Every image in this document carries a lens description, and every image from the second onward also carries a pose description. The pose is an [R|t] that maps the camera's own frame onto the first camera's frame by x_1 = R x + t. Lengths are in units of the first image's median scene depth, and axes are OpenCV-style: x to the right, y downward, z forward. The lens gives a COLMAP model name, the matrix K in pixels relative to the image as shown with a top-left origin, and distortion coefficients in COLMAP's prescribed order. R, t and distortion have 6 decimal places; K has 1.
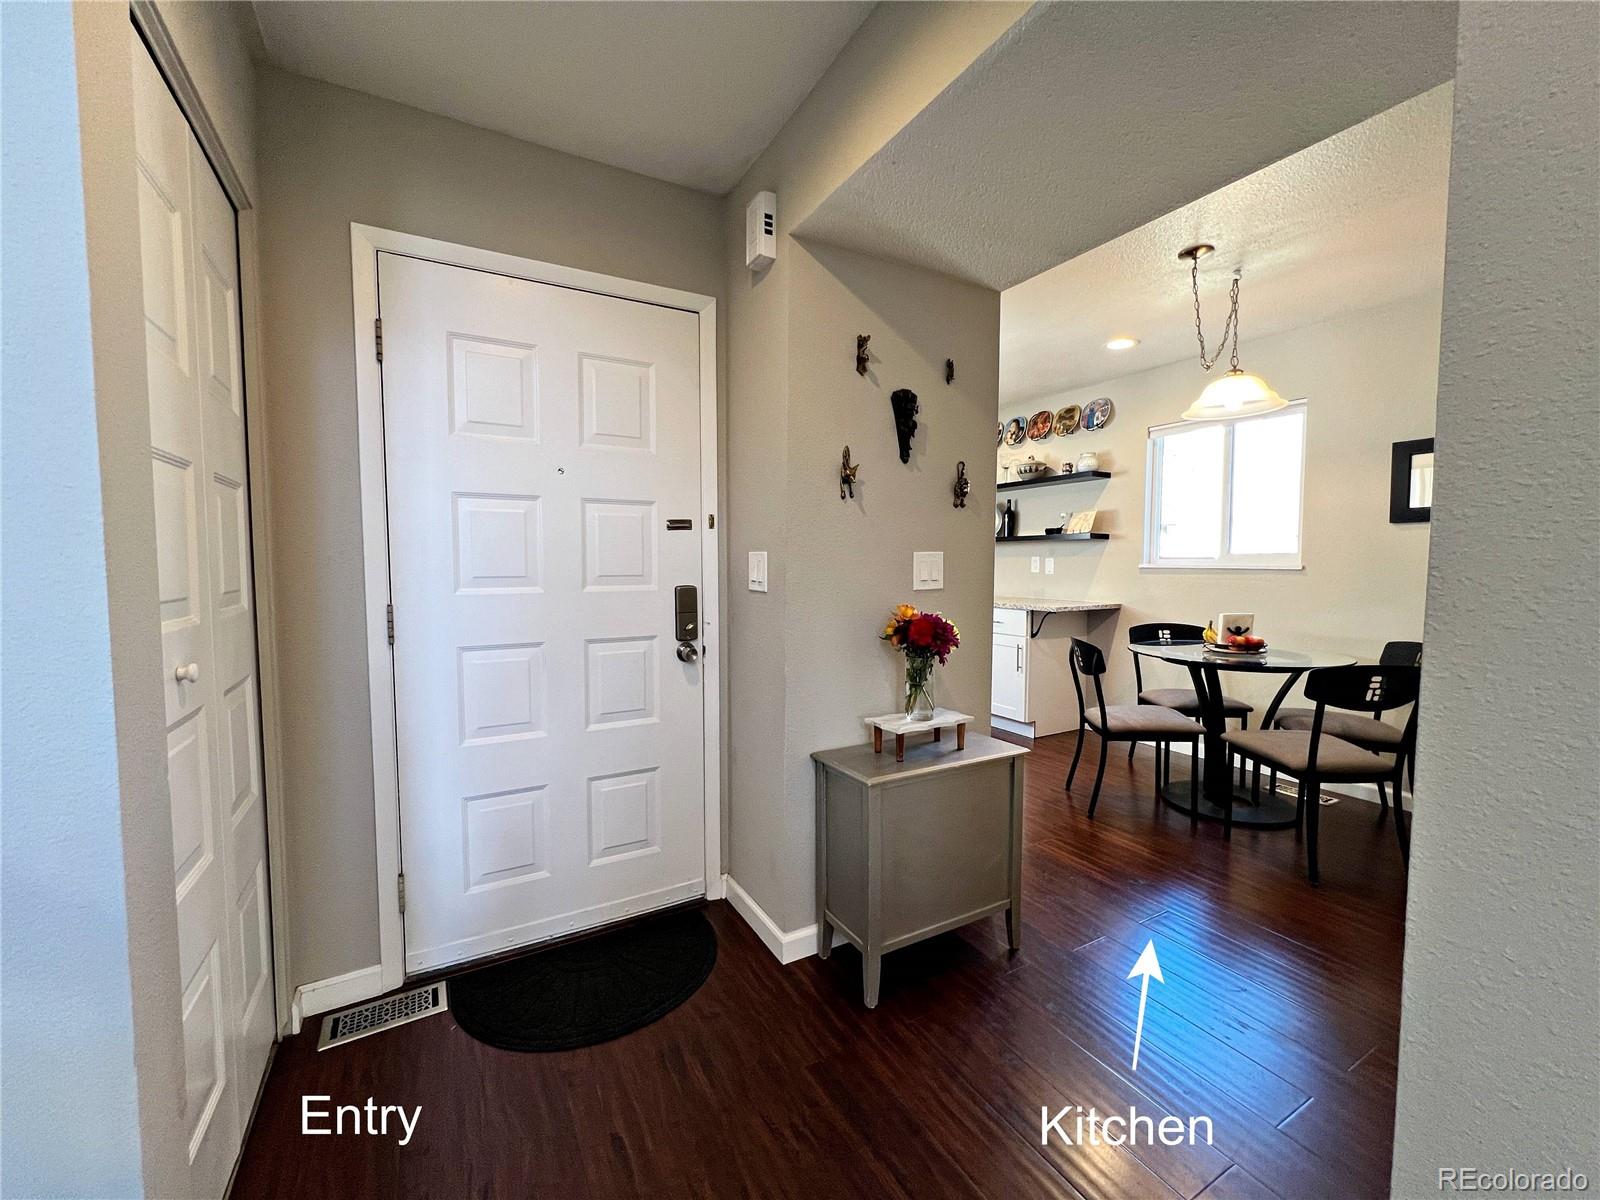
lens RADIAL K [[642.7, 0, 783.4], [0, 642.7, 601.7], [0, 0, 1]] dist [-0.003084, 0.000441]
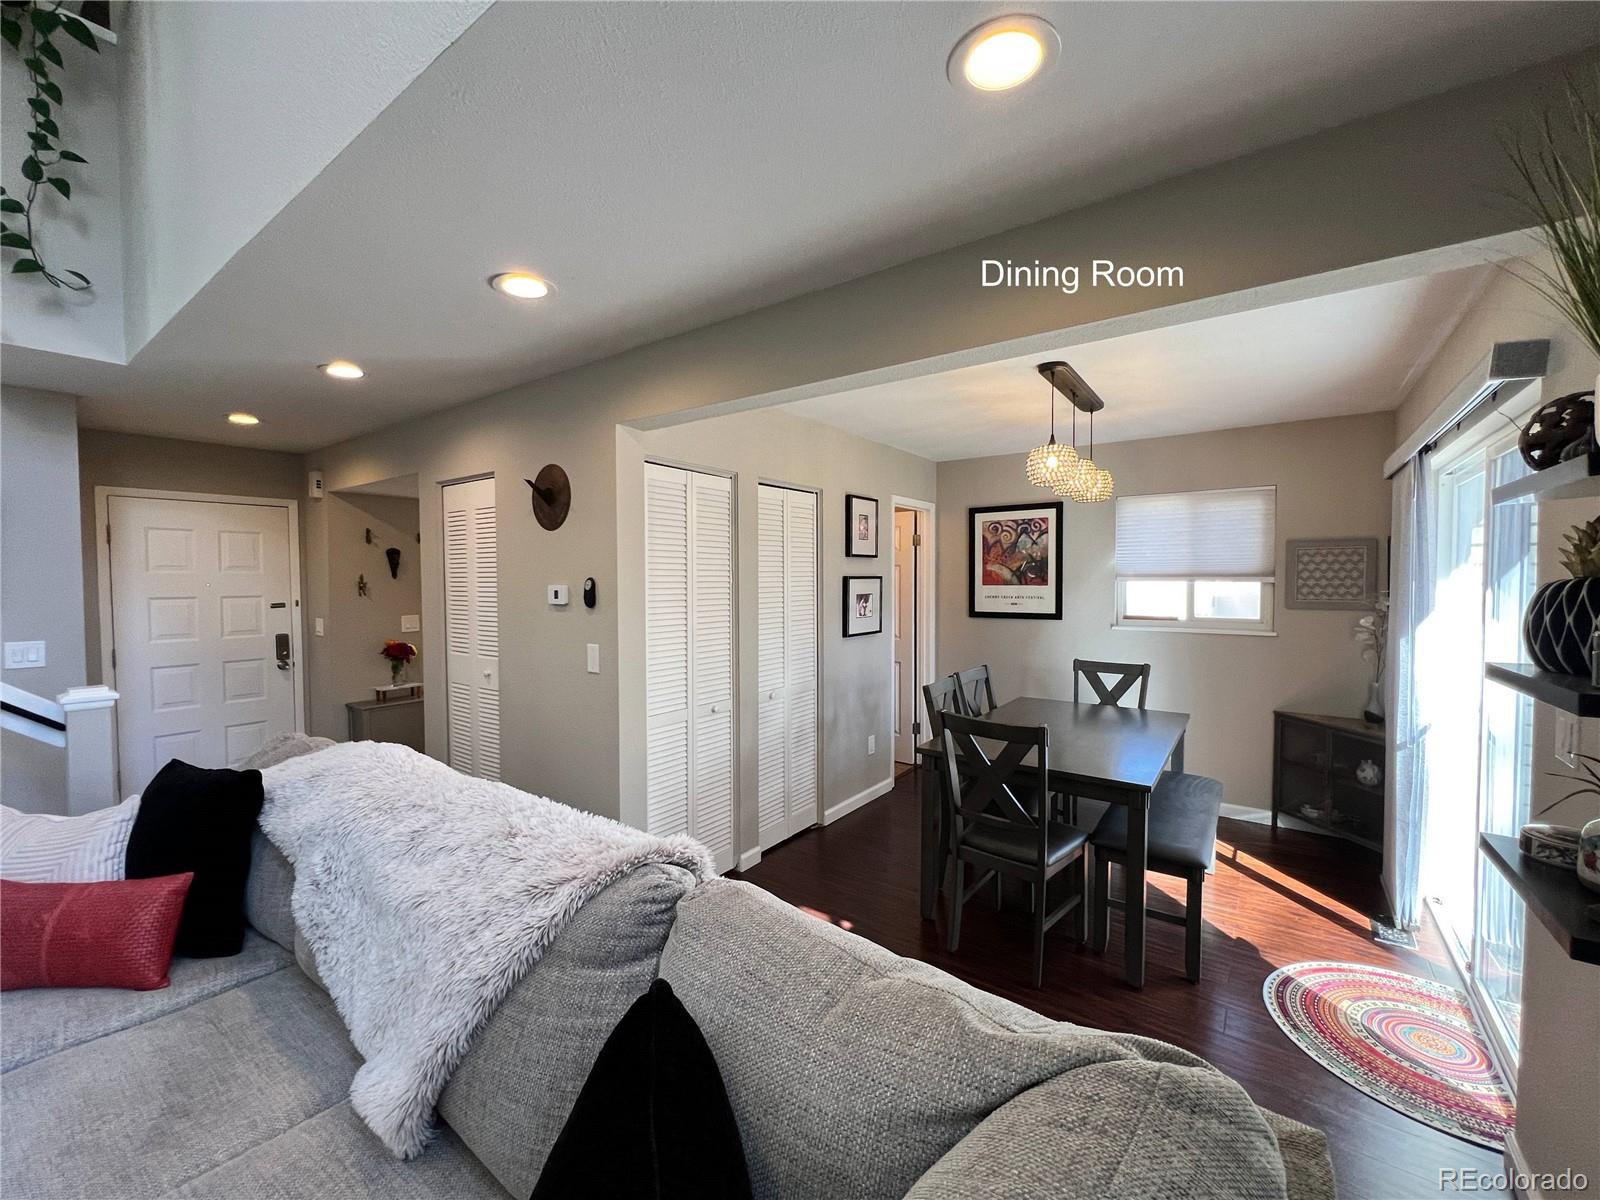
lens RADIAL K [[642.7, 0, 779.3], [0, 642.7, 603.2], [0, 0, 1]] dist [-0.003084, 0.000441]
pose [[0.902554, -0.018405, 0.430183, 0.475372], [0.029255, 0.999399, -0.018620, -0.043807], [-0.429582, 0.029391, 0.902550, -1.835664]]
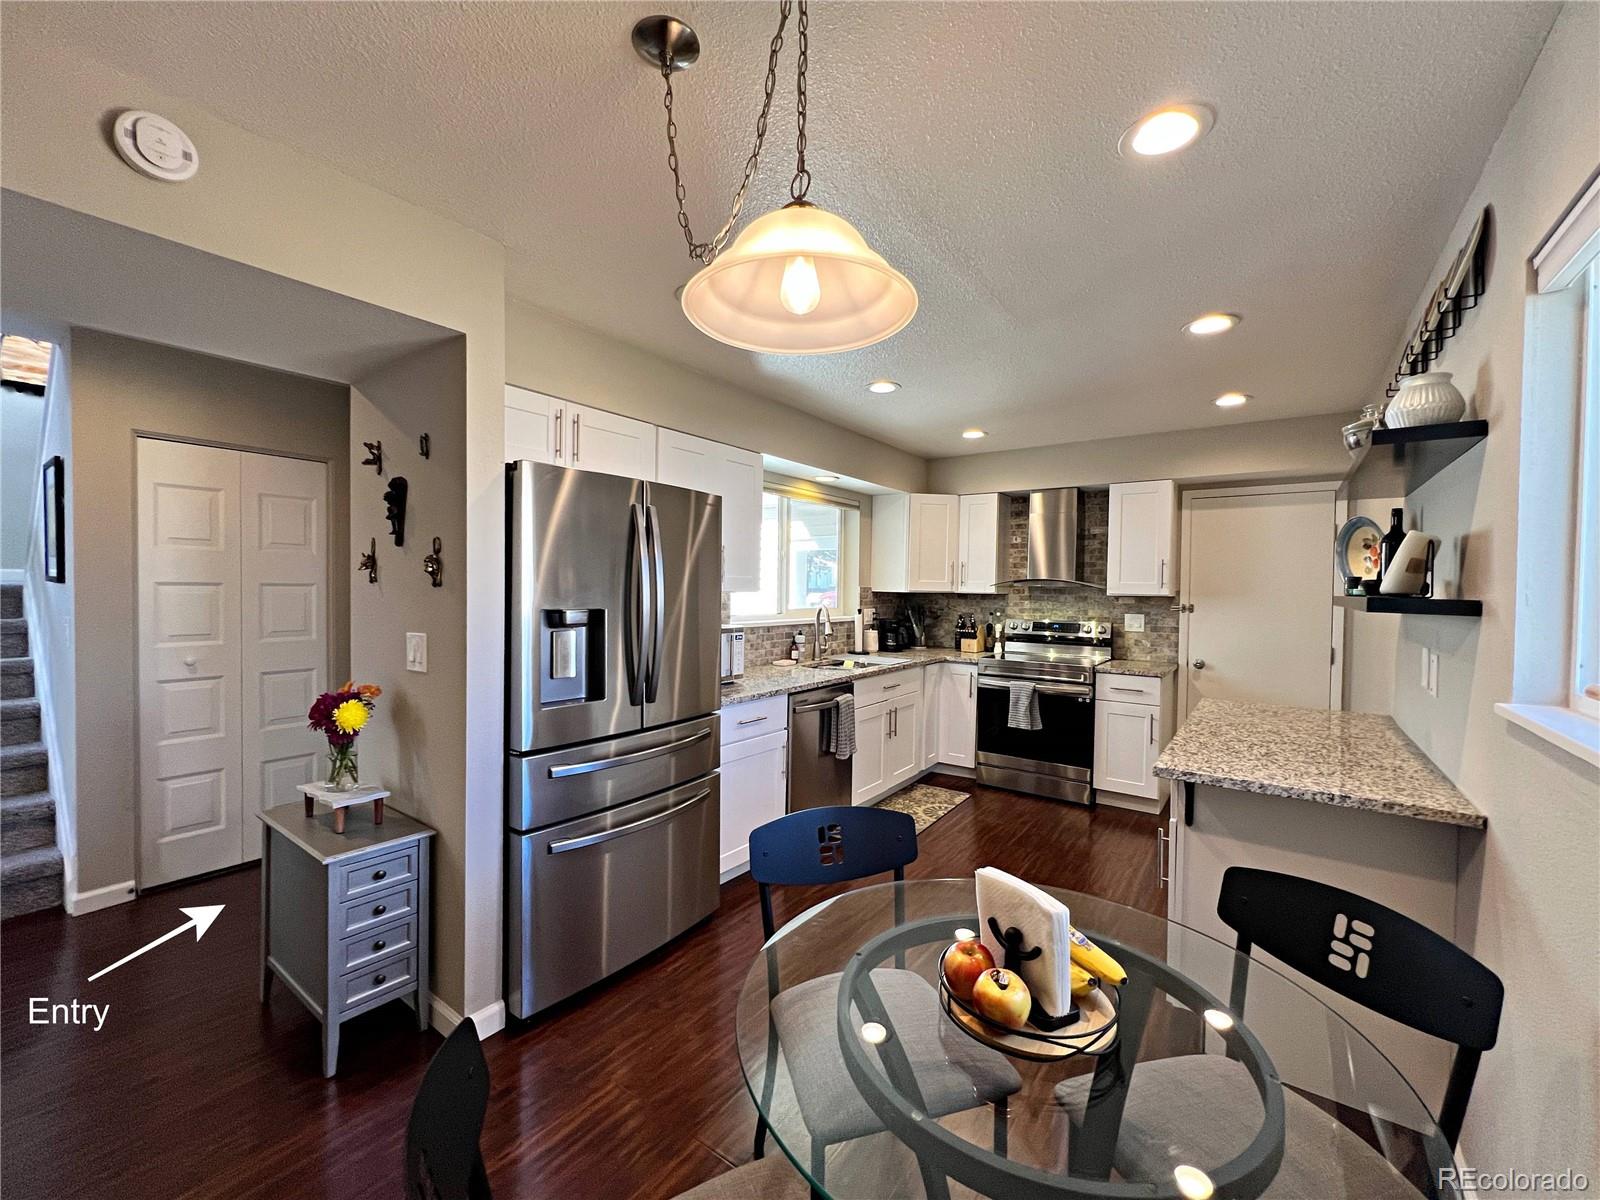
lens RADIAL K [[642.7, 0, 794.8], [0, 642.7, 602.7], [0, 0, 1]] dist [-0.003084, 0.000441]
pose [[0.419833, 0.030272, -0.907096, 0.629889], [-0.070510, 0.997511, 0.000655, -0.075322], [0.904858, 0.063684, 0.420922, 0.508407]]
